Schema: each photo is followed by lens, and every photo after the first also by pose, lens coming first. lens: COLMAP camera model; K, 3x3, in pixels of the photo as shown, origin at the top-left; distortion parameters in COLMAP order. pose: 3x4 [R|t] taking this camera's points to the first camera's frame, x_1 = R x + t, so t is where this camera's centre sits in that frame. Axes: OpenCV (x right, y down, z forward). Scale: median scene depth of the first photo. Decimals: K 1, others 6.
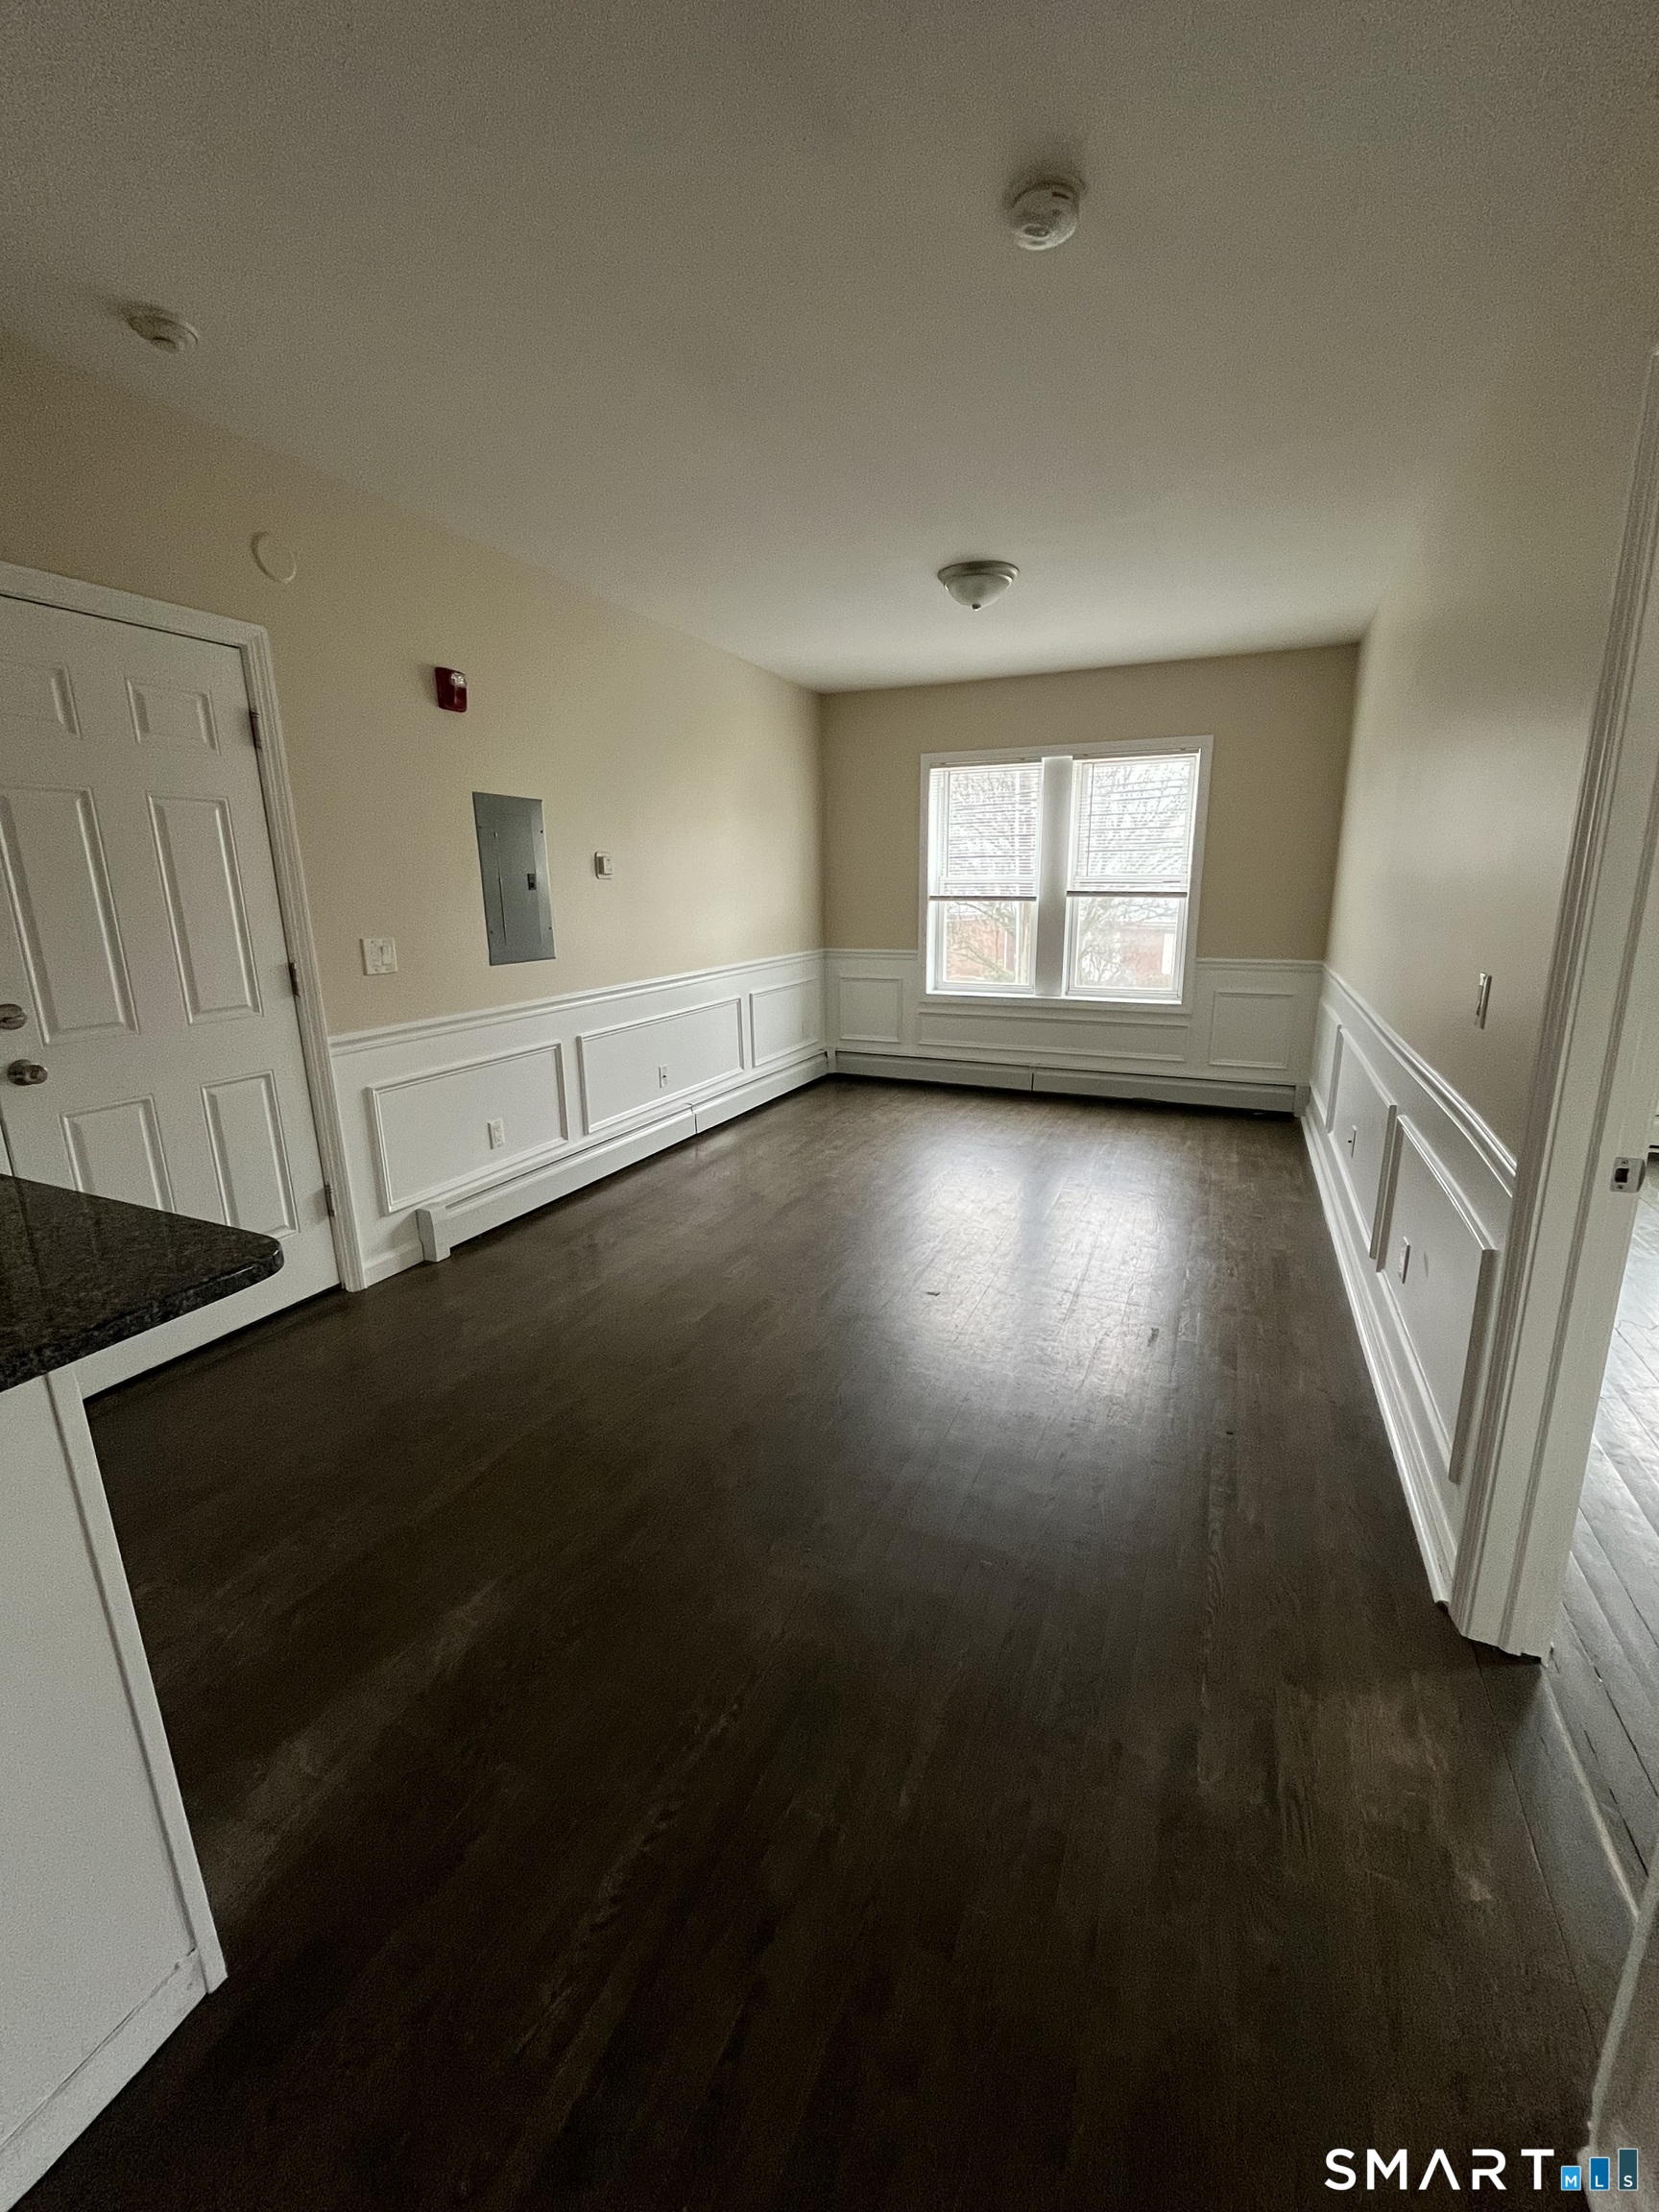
lens RADIAL K [[897.4, 0, 832.0], [0, 897.4, 1092.1], [0, 0, 1]] dist [-0.001203, -0.000121]
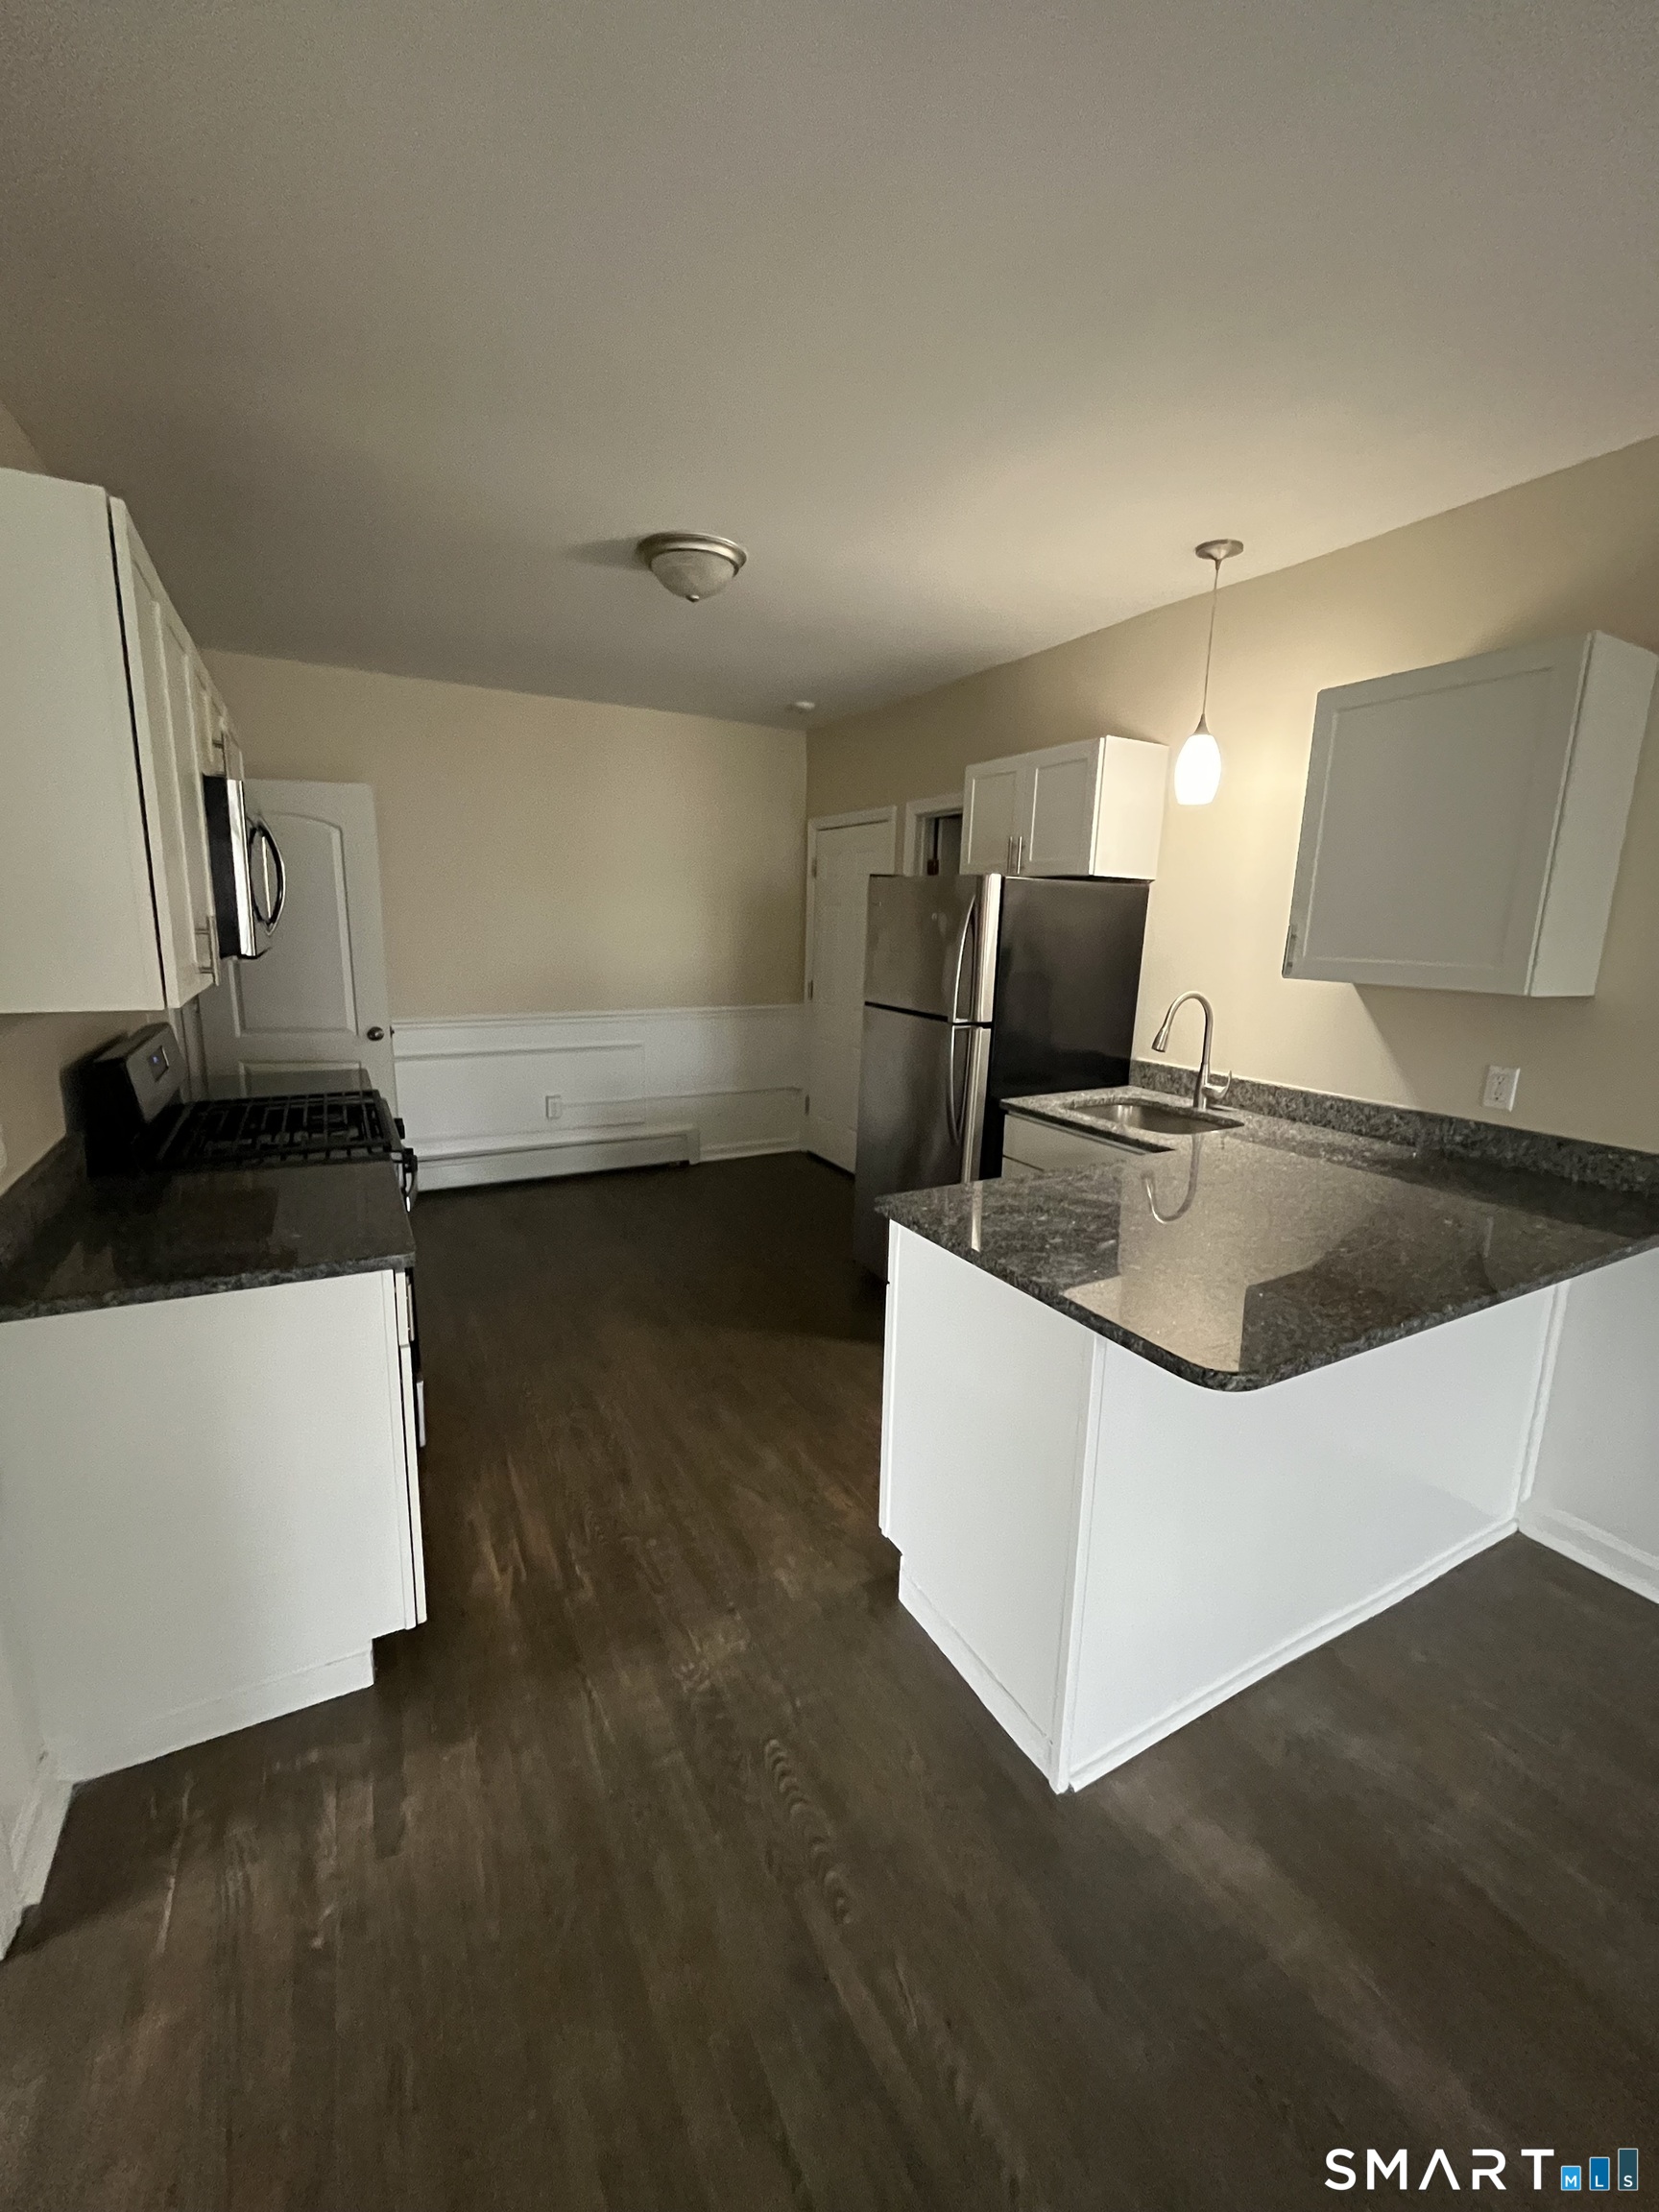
lens RADIAL K [[897.4, 0, 818.5], [0, 897.4, 1096.8], [0, 0, 1]] dist [-0.001203, -0.000121]
pose [[-0.615298, 0.153766, -0.773152, 0.108117], [-0.196209, 0.920051, 0.339130, -0.093971], [0.763486, 0.360365, -0.535935, 0.256953]]
